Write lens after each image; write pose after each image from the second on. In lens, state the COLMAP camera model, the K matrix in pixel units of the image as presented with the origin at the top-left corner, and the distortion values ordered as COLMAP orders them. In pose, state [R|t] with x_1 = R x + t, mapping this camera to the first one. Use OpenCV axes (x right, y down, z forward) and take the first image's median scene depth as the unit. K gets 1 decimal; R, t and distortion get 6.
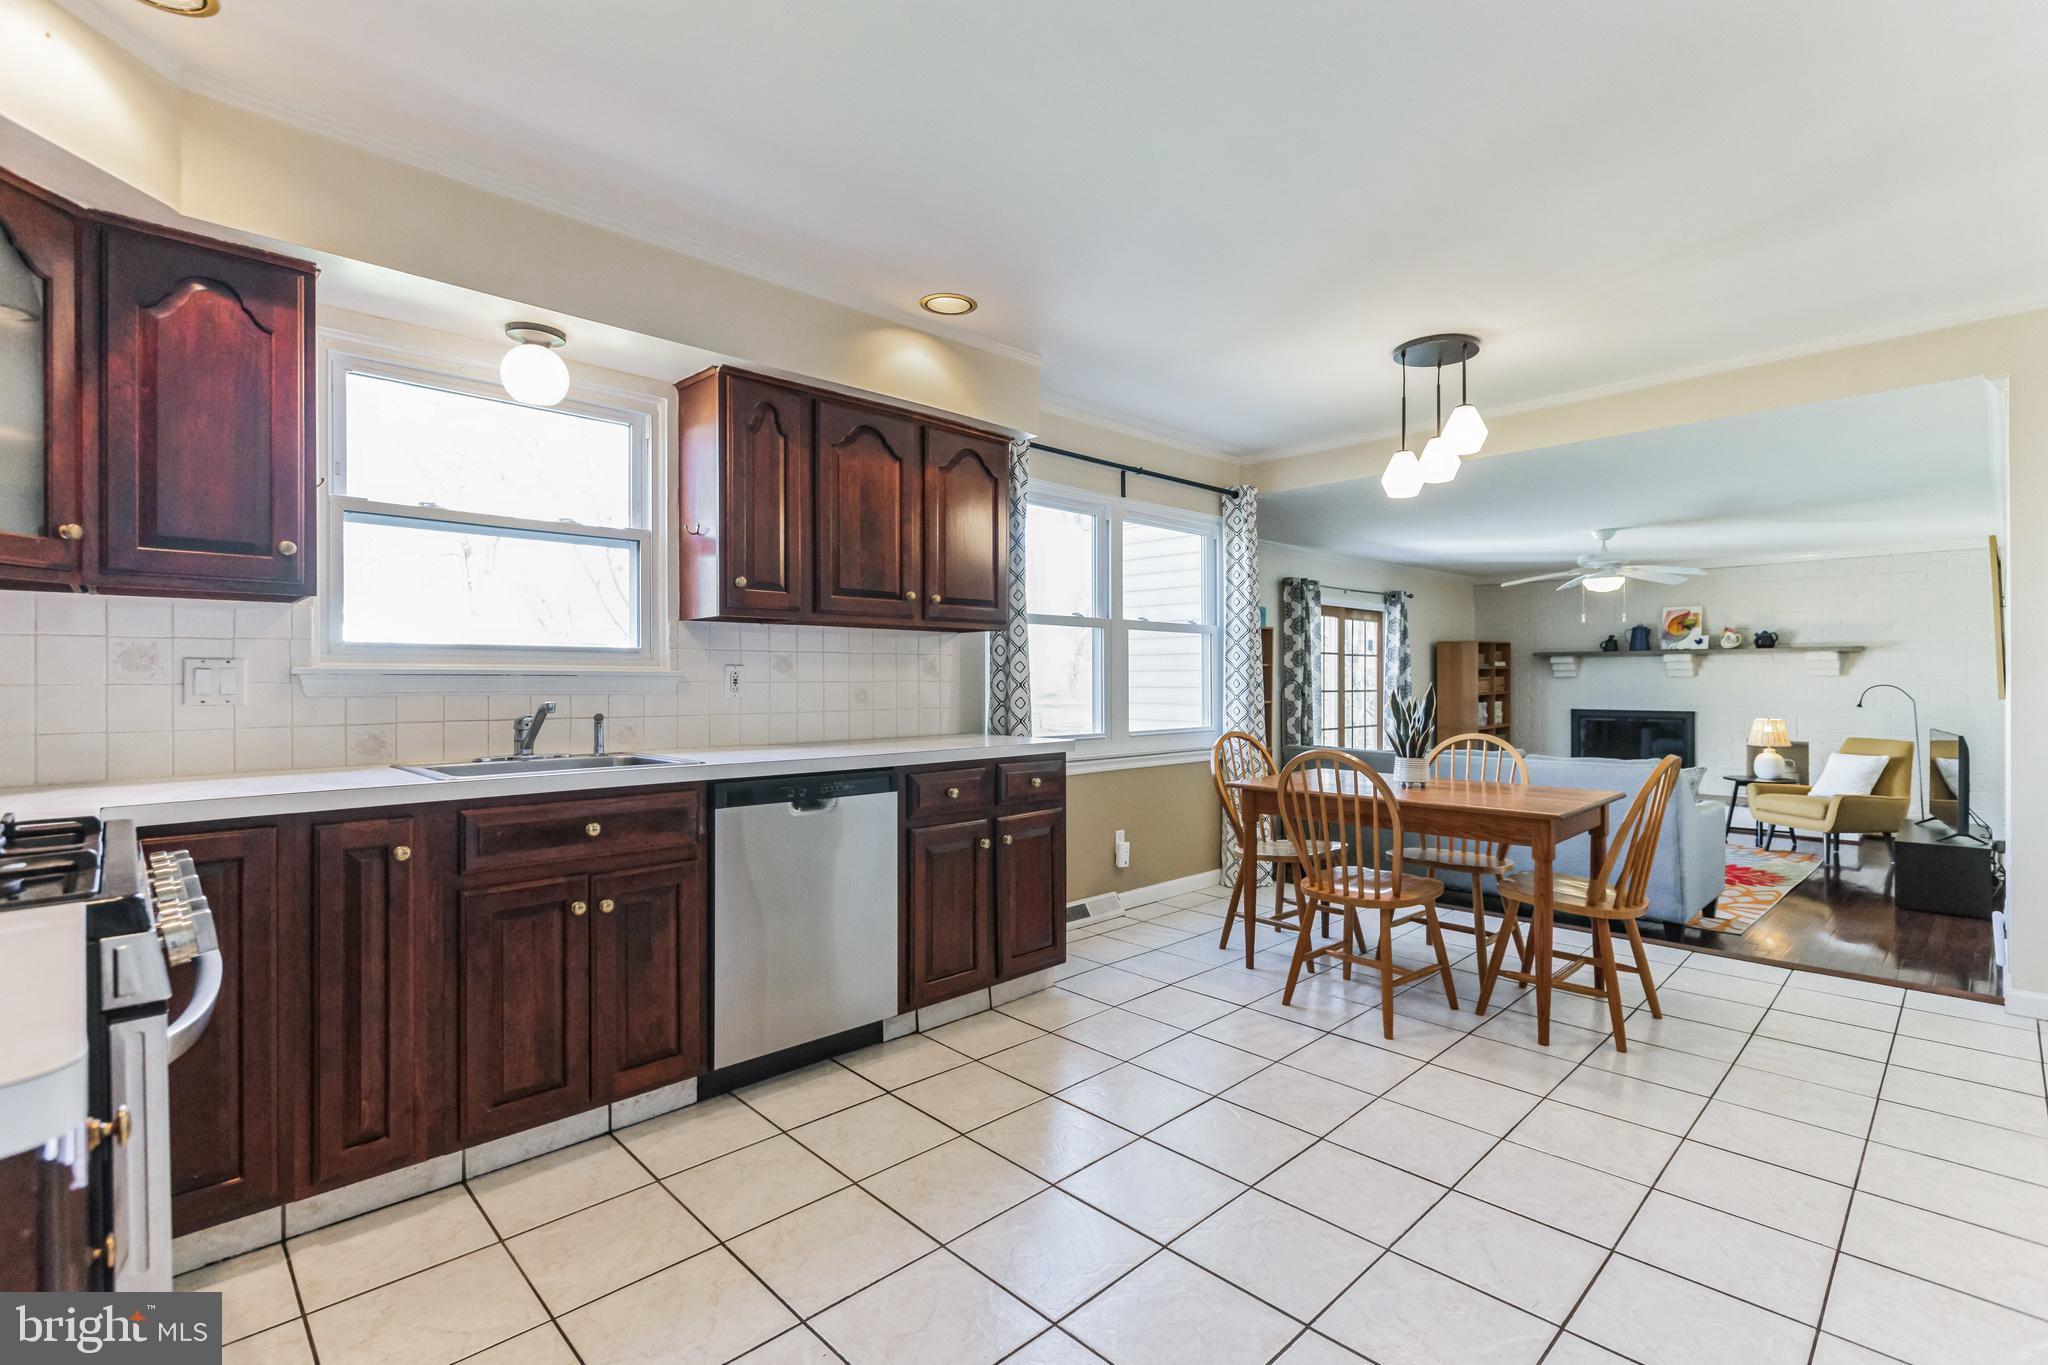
lens RADIAL K [[929.6, 0, 1026.8], [0, 929.6, 682.2], [0, 0, 1]] dist [0.002605, -0.001374]
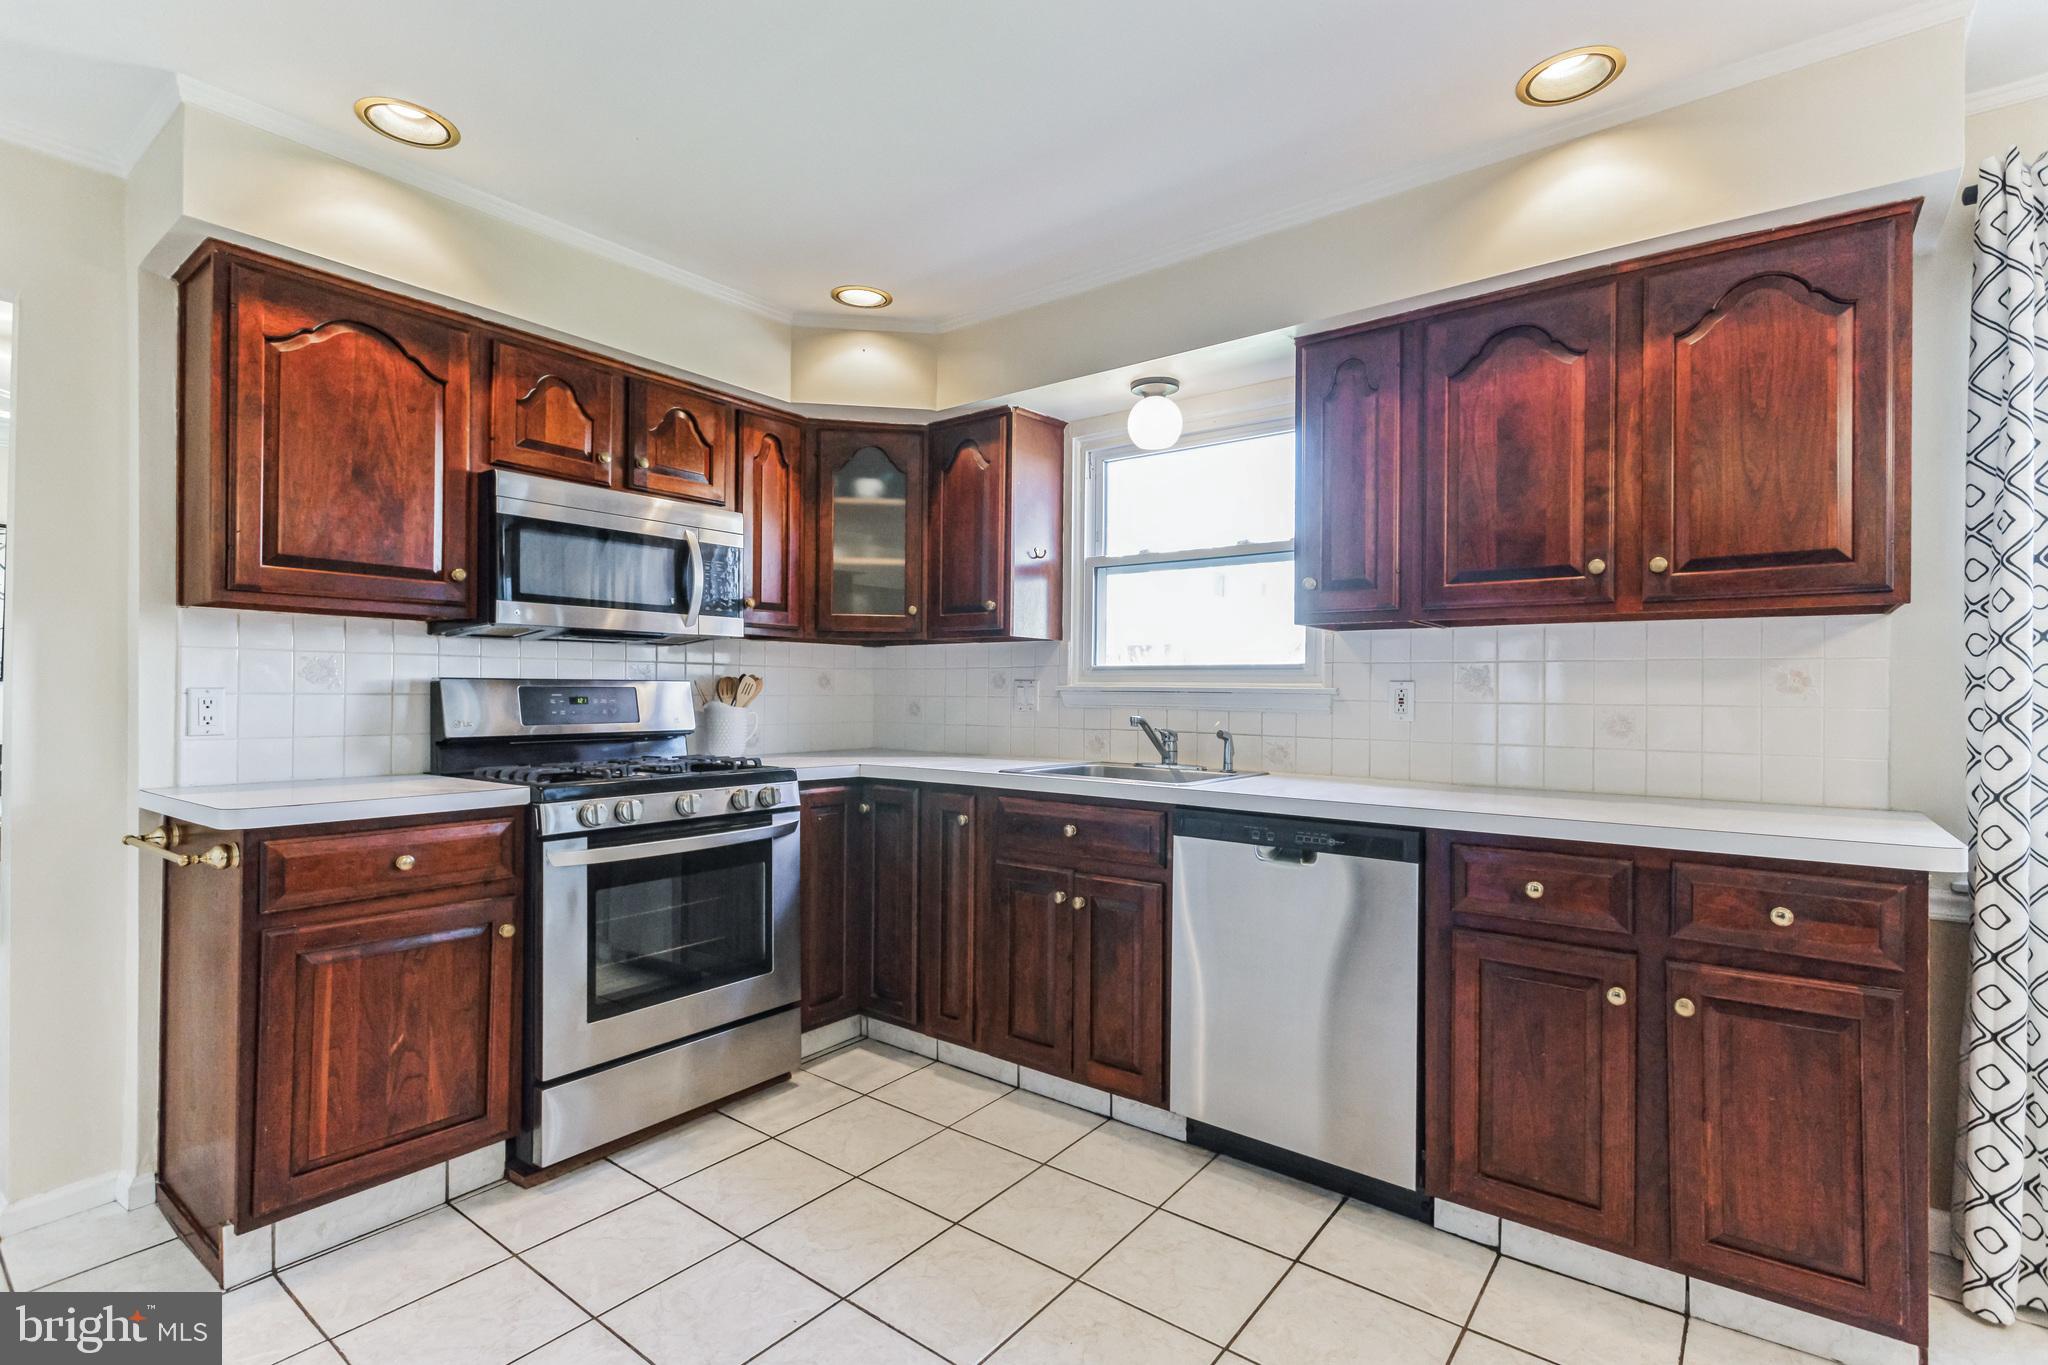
lens RADIAL K [[929.6, 0, 1011.0], [0, 929.6, 687.8], [0, 0, 1]] dist [0.002605, -0.001374]
pose [[0.143217, 0.001276, -0.989691, 0.535299], [-0.008210, 0.999966, 0.000101, -0.011172], [0.989657, 0.008111, 0.143222, 0.651698]]
